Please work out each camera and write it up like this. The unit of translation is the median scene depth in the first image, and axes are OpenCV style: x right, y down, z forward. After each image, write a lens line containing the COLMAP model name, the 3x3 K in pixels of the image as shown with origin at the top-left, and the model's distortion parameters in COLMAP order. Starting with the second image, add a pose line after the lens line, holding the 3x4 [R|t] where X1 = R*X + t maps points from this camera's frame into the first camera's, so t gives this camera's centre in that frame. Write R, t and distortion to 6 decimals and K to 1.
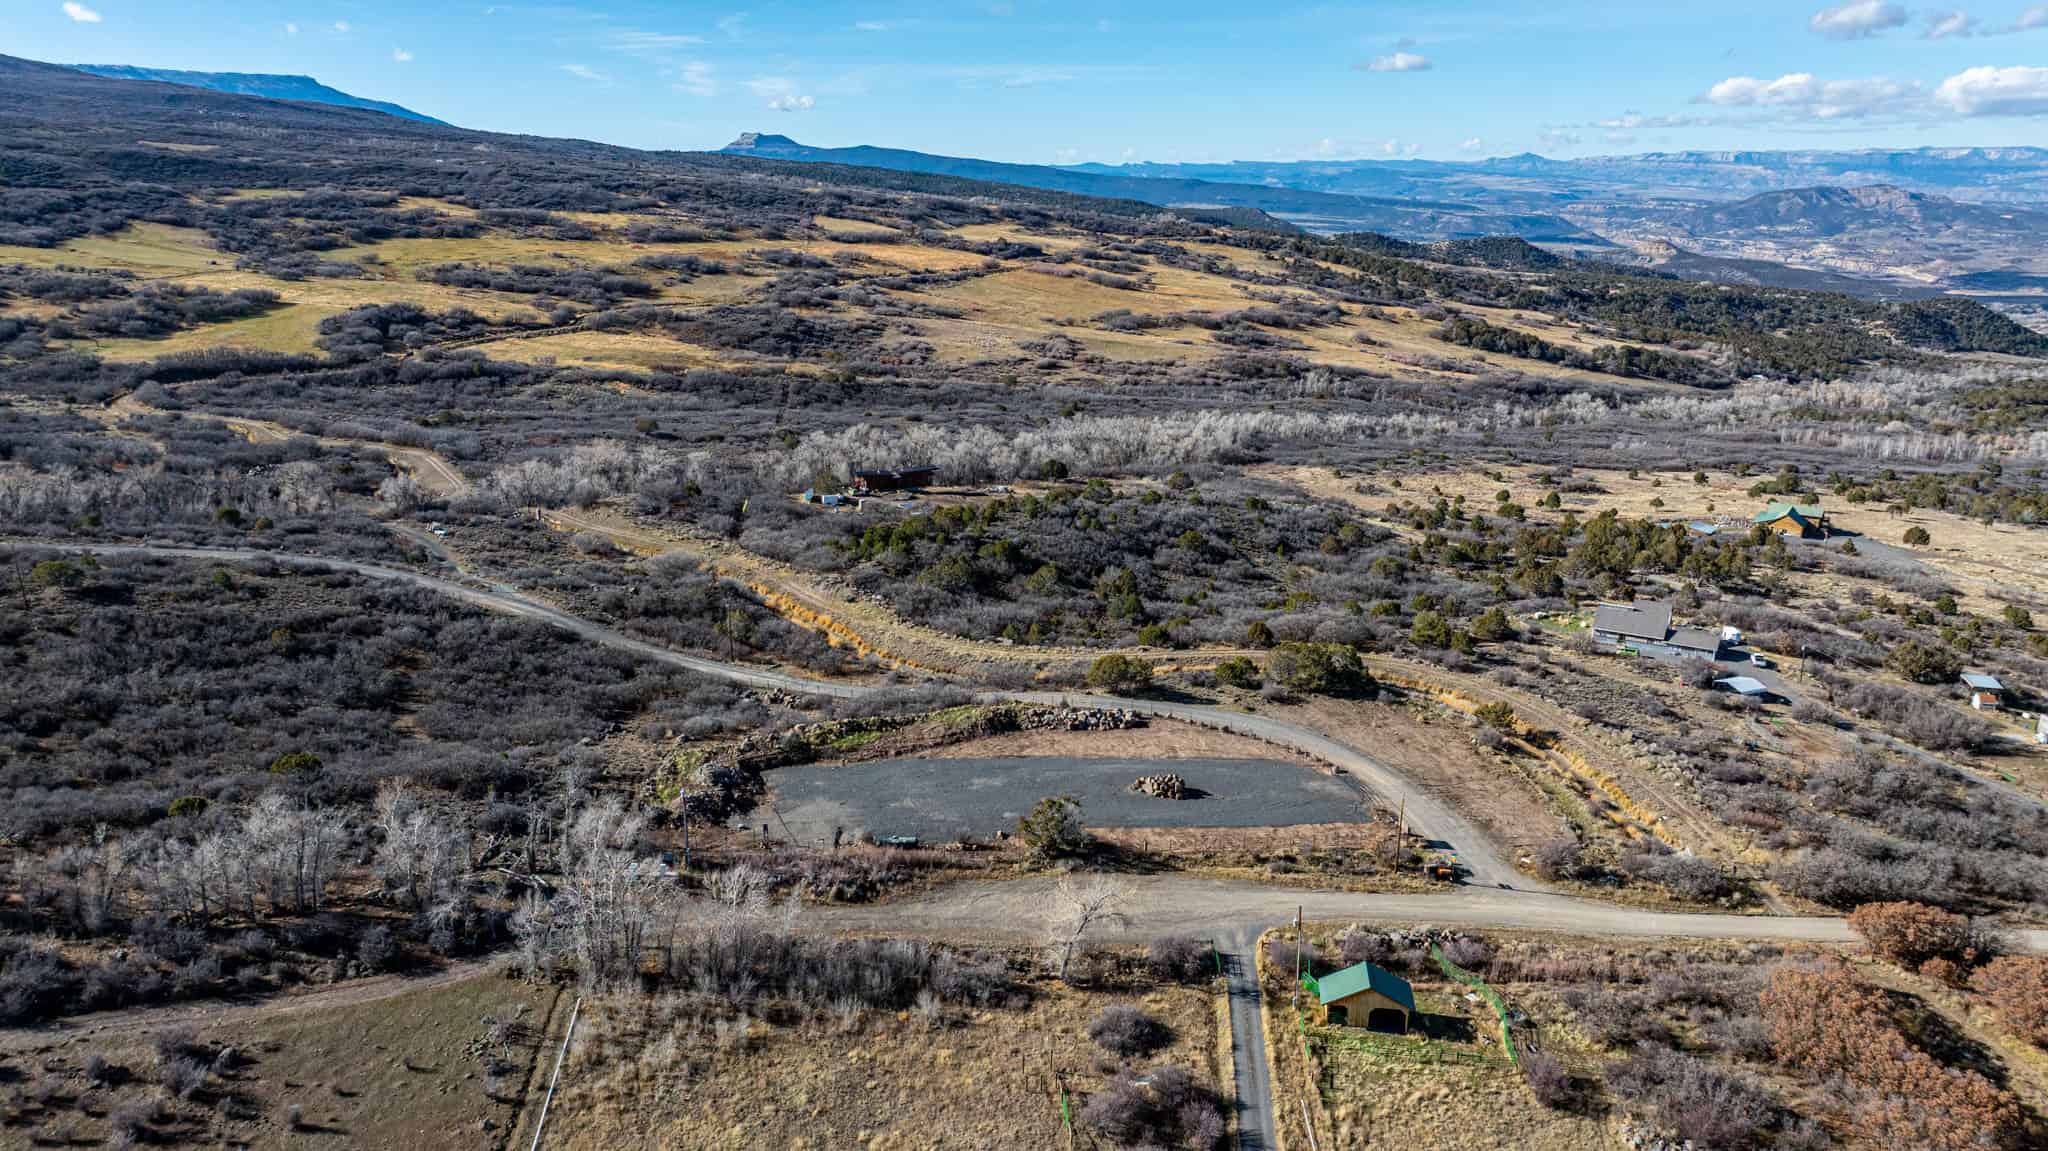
lens RADIAL K [[1446.7, 0, 1031.8], [0, 1446.7, 583.9], [0, 0, 1]] dist [-0.045750, 0.049050]
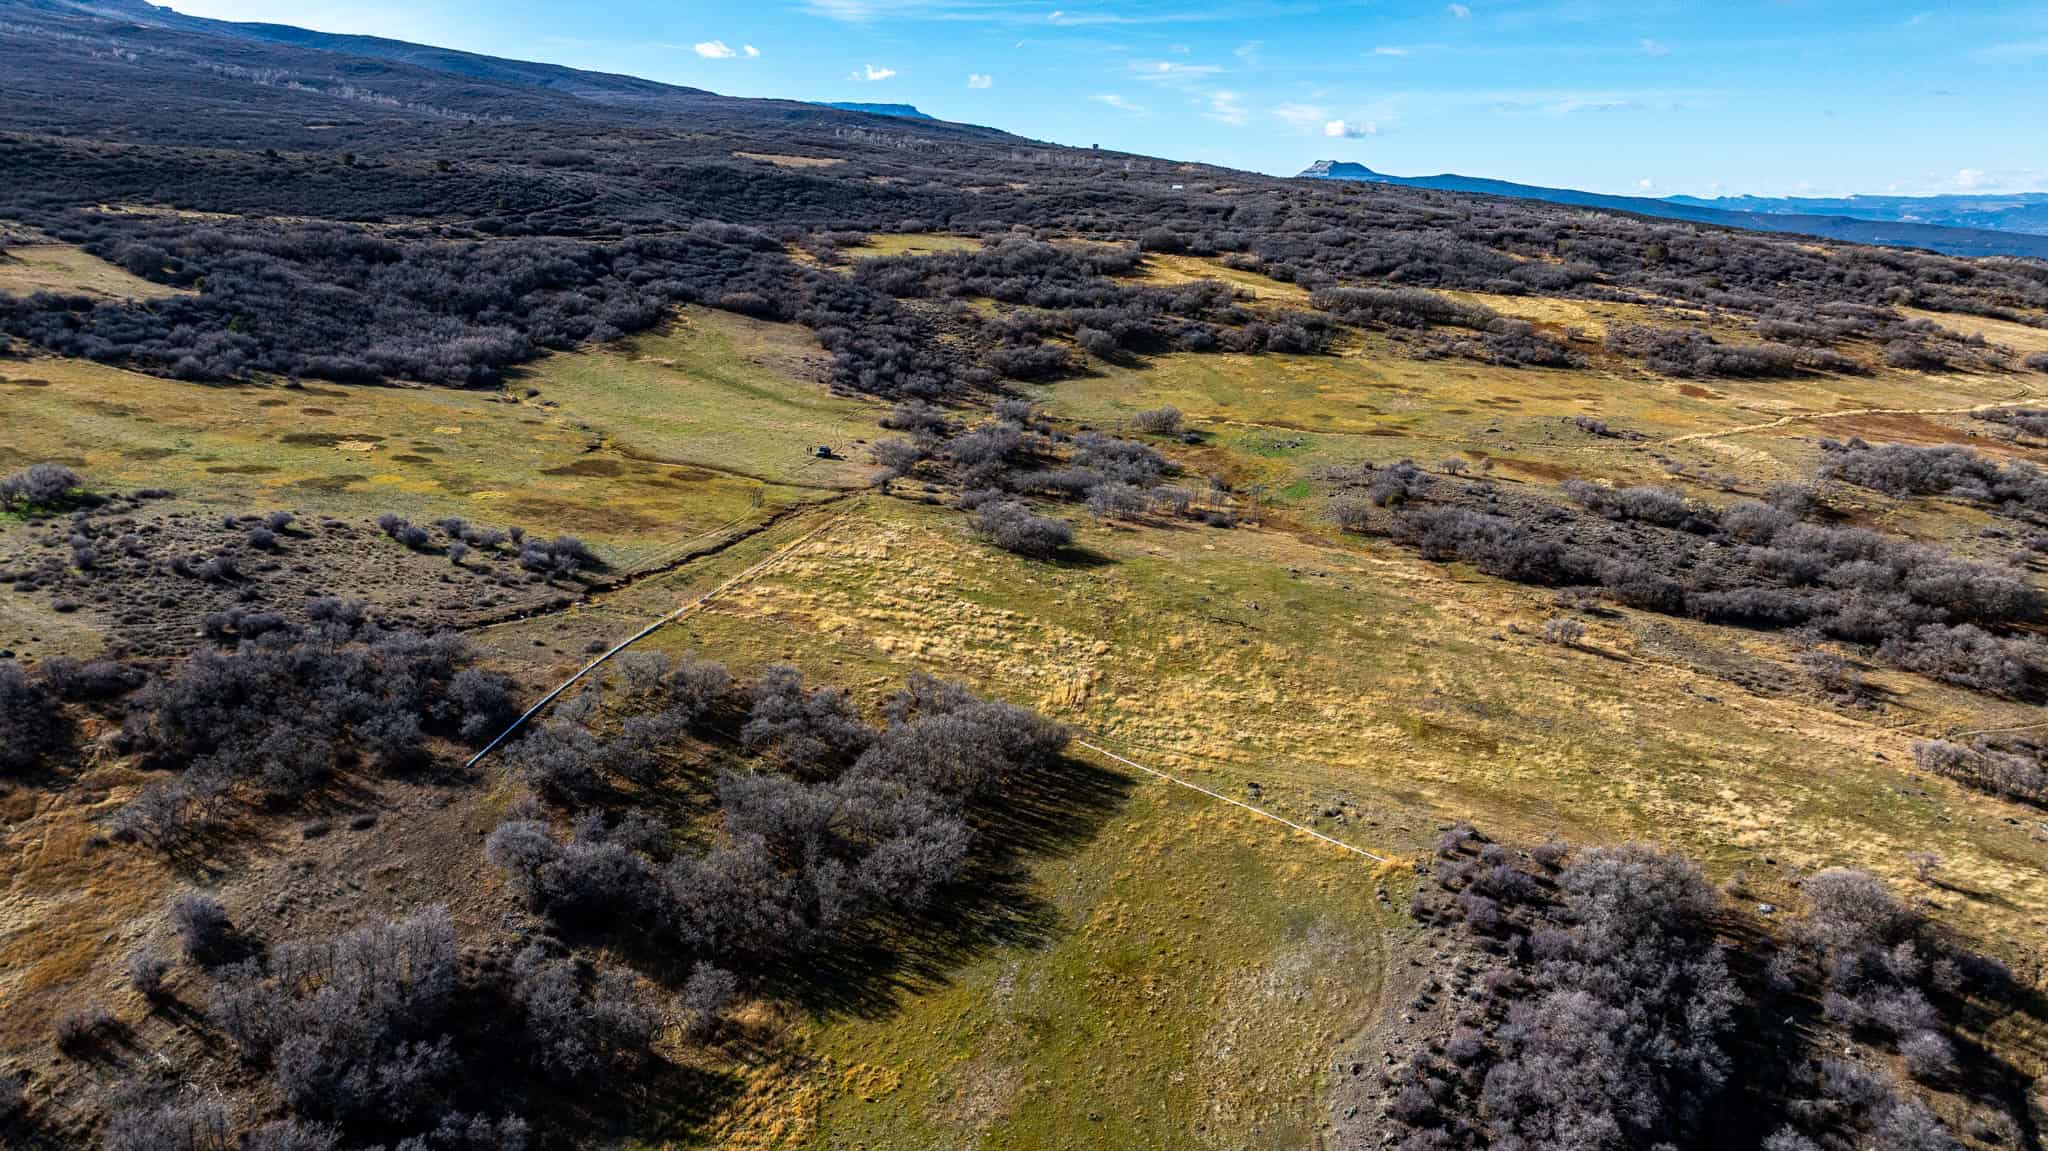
lens RADIAL K [[1446.7, 0, 1016.4], [0, 1446.7, 578.1], [0, 0, 1]] dist [-0.045750, 0.049050]
pose [[0.931889, 0.100267, -0.348611, -0.314910], [-0.107849, 0.994165, -0.002356, -0.158563], [0.346341, 0.039793, 0.937264, 0.536620]]
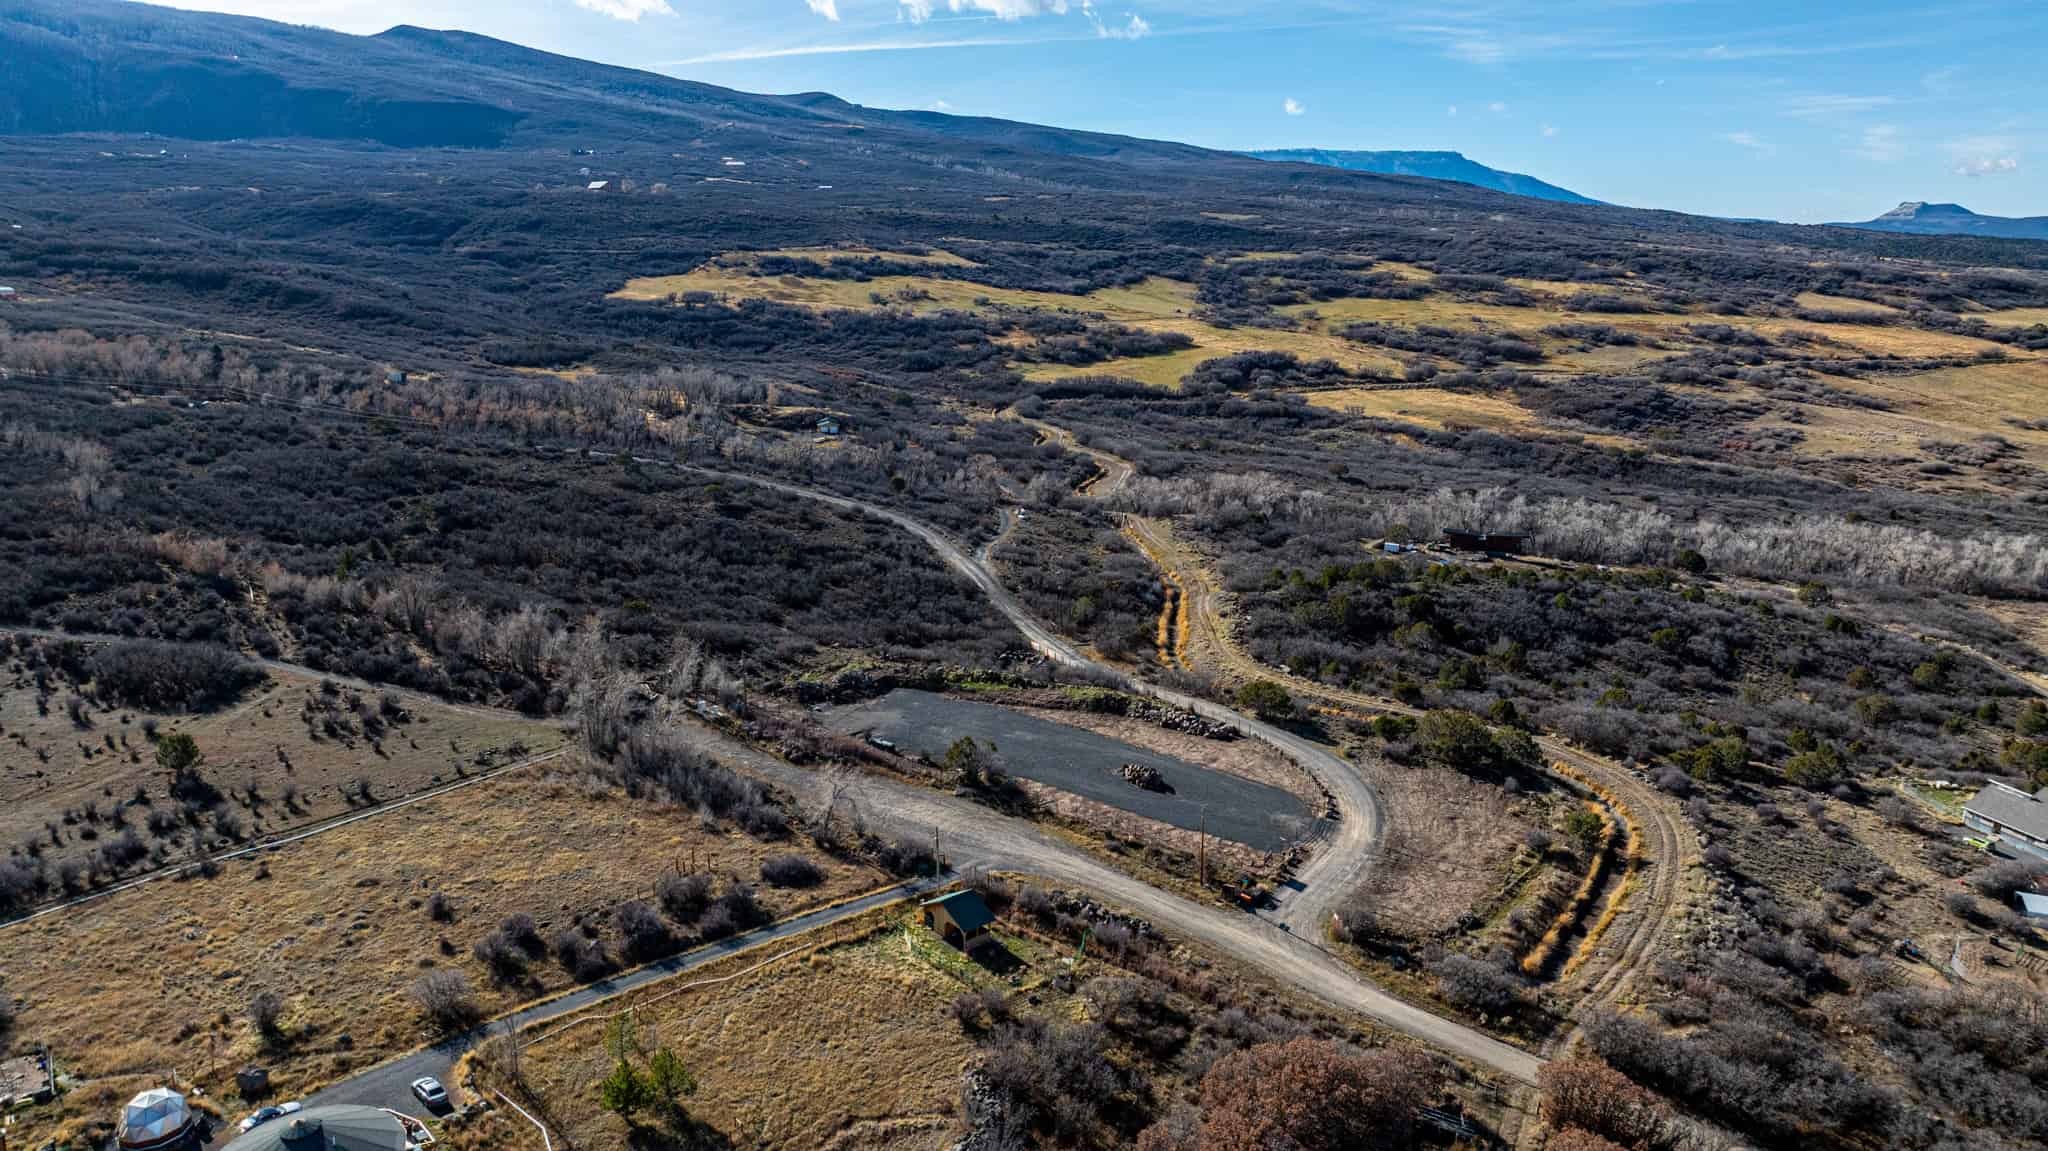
lens RADIAL K [[1446.7, 0, 1022.7], [0, 1446.7, 575.4], [0, 0, 1]] dist [-0.045750, 0.049050]
pose [[0.741195, 0.155252, -0.653090, 0.131144], [-0.188401, 0.981897, 0.019598, -0.003152], [0.644309, 0.108517, 0.757027, 0.012254]]
